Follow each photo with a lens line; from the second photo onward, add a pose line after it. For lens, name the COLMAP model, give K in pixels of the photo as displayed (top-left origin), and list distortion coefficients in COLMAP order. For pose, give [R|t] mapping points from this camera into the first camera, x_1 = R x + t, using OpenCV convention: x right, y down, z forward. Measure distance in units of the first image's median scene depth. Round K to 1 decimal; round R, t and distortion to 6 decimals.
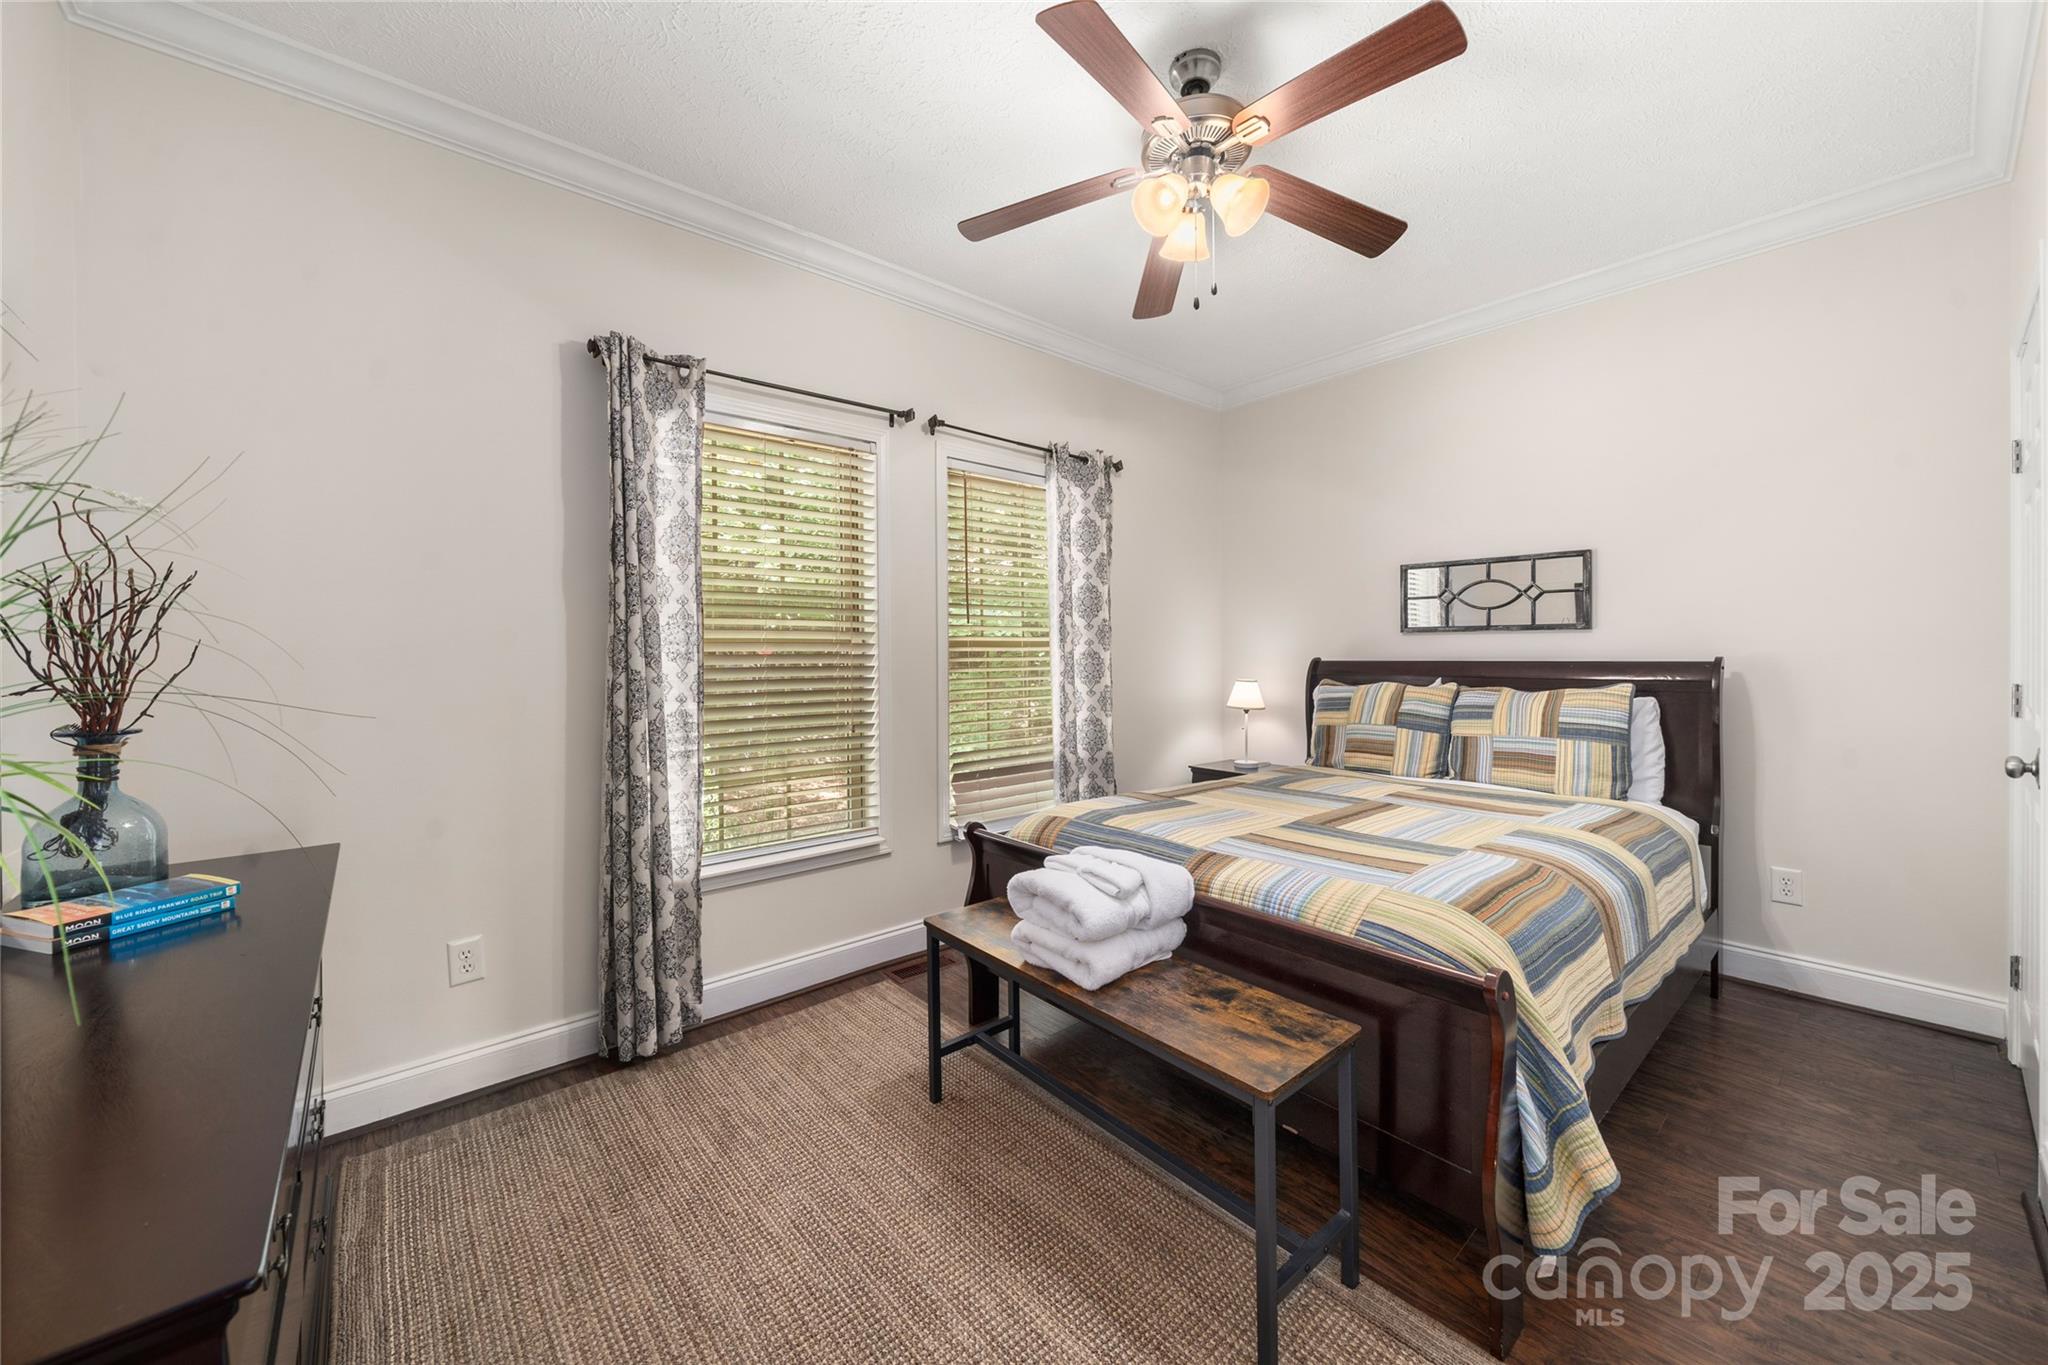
lens RADIAL K [[784.1, 0, 1055.2], [0, 784.1, 645.6], [0, 0, 1]] dist [-0.000336, -0.000015]
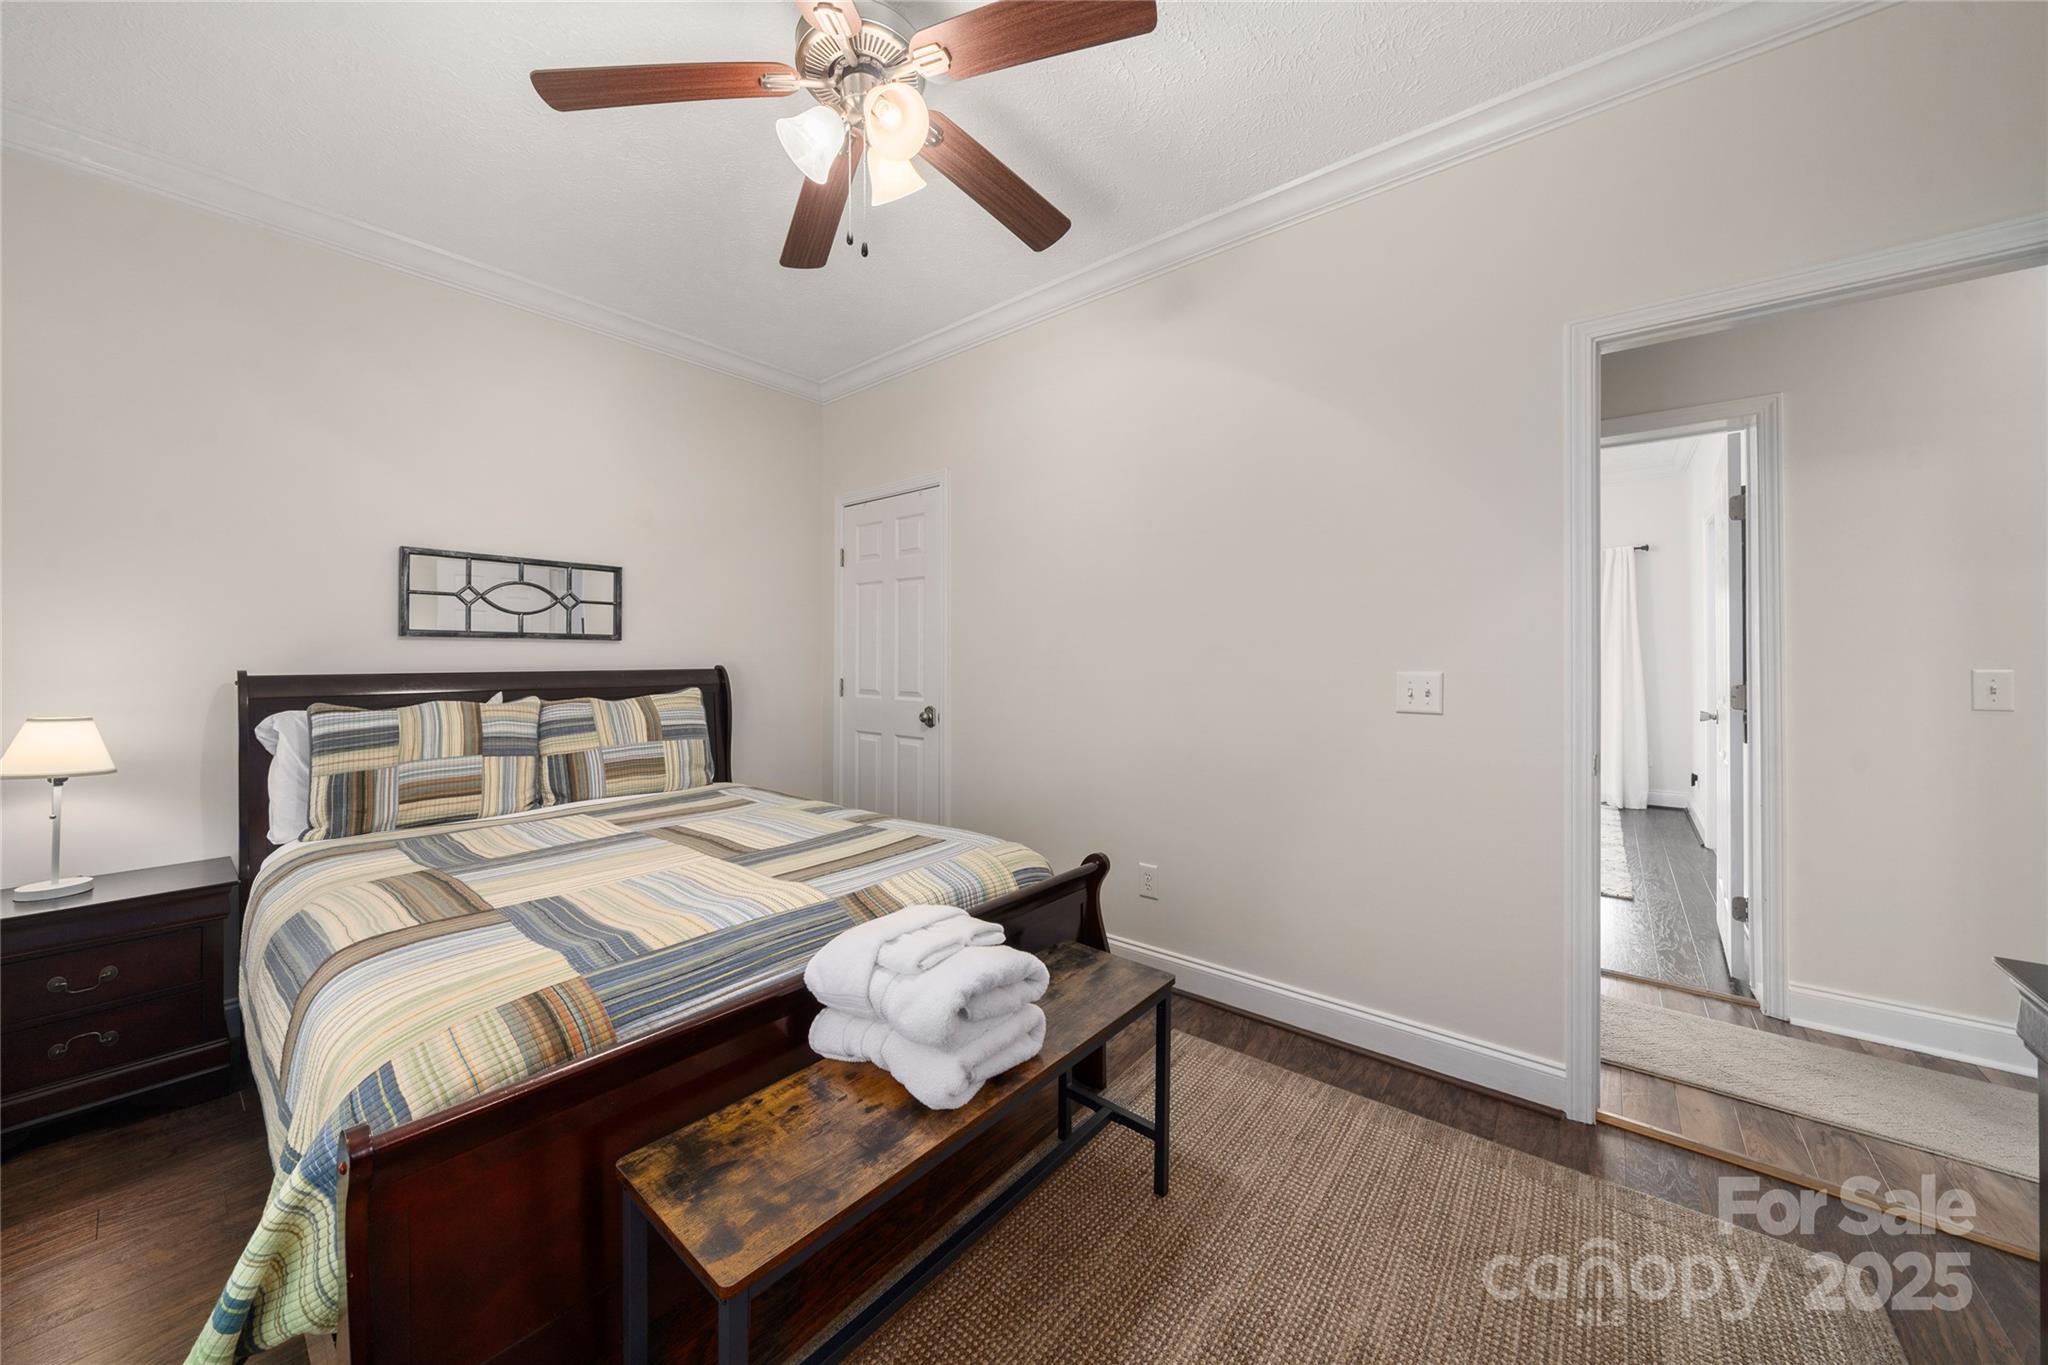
lens RADIAL K [[715.2, 0, 1028.1], [0, 715.2, 657.4], [0, 0, 1]] dist [-0.005813, 0.000051]
pose [[-0.157847, 0.008057, 0.987431, -0.364814], [-0.002375, 0.999961, -0.008539, 0.008968], [-0.987461, -0.003693, -0.157822, 0.572120]]
